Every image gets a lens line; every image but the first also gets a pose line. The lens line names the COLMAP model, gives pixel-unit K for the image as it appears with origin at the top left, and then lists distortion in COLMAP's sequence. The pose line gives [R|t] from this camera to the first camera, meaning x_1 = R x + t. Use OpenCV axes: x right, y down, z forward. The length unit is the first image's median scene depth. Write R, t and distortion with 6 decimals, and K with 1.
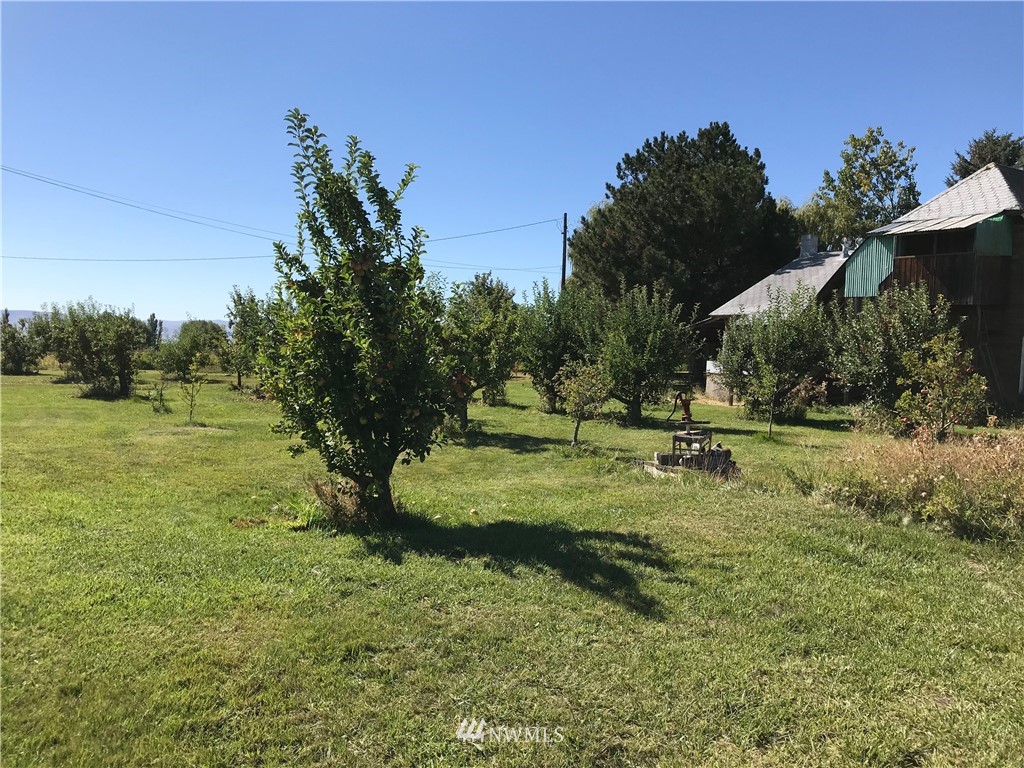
lens RADIAL K [[840.8, 0, 507.4], [0, 840.8, 377.4], [0, 0, 1]] dist [0.016146, -0.016078]
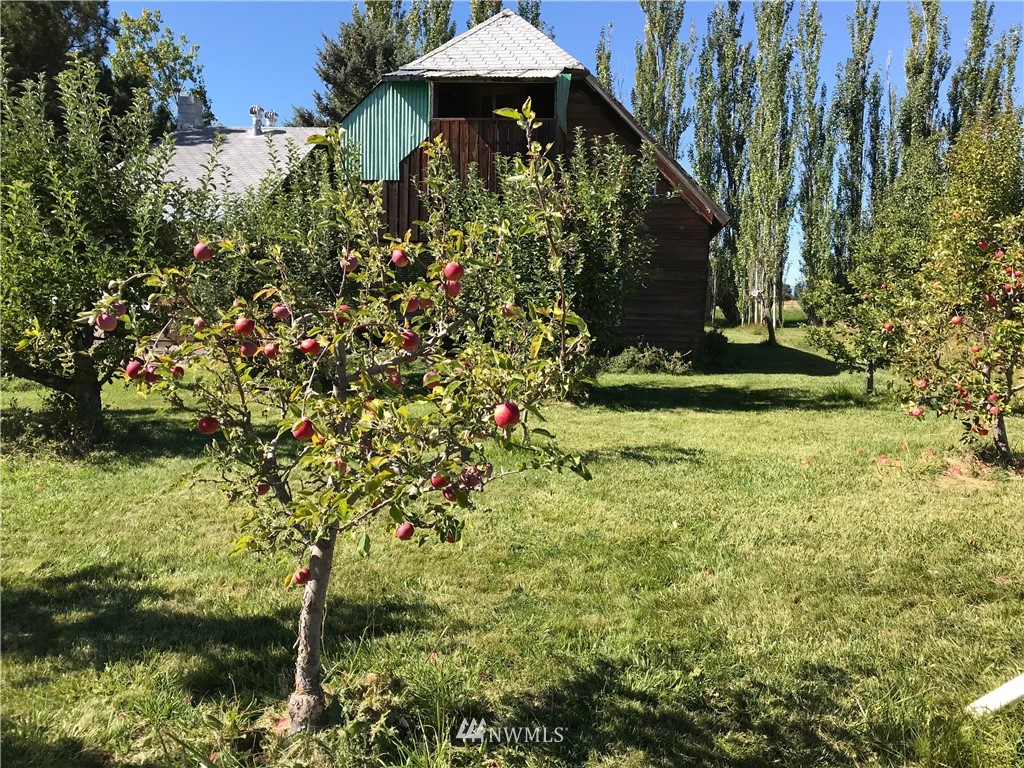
lens RADIAL K [[840.8, 0, 512.0], [0, 840.8, 377.8], [0, 0, 1]] dist [0.016146, -0.016078]
pose [[0.634606, -0.083134, 0.768352, -0.007695], [0.027244, 0.995986, 0.085262, 0.001110], [-0.772356, -0.033175, 0.634323, 0.366074]]
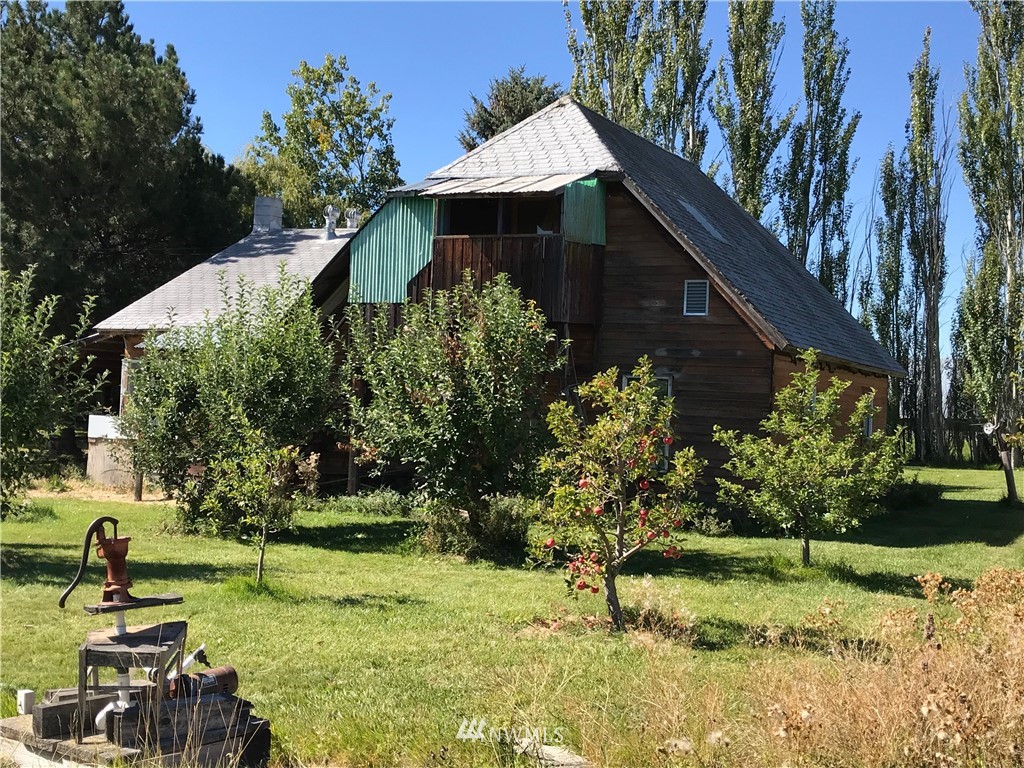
lens RADIAL K [[1299.9, 0, 516.3], [0, 1299.9, 380.3], [0, 0, 1]] dist [0.027628, 0.000000]
pose [[0.842380, 0.011362, 0.538764, 0.020304], [0.011556, 0.999167, -0.039139, -0.005986], [-0.538760, 0.039196, 0.841547, 0.155293]]
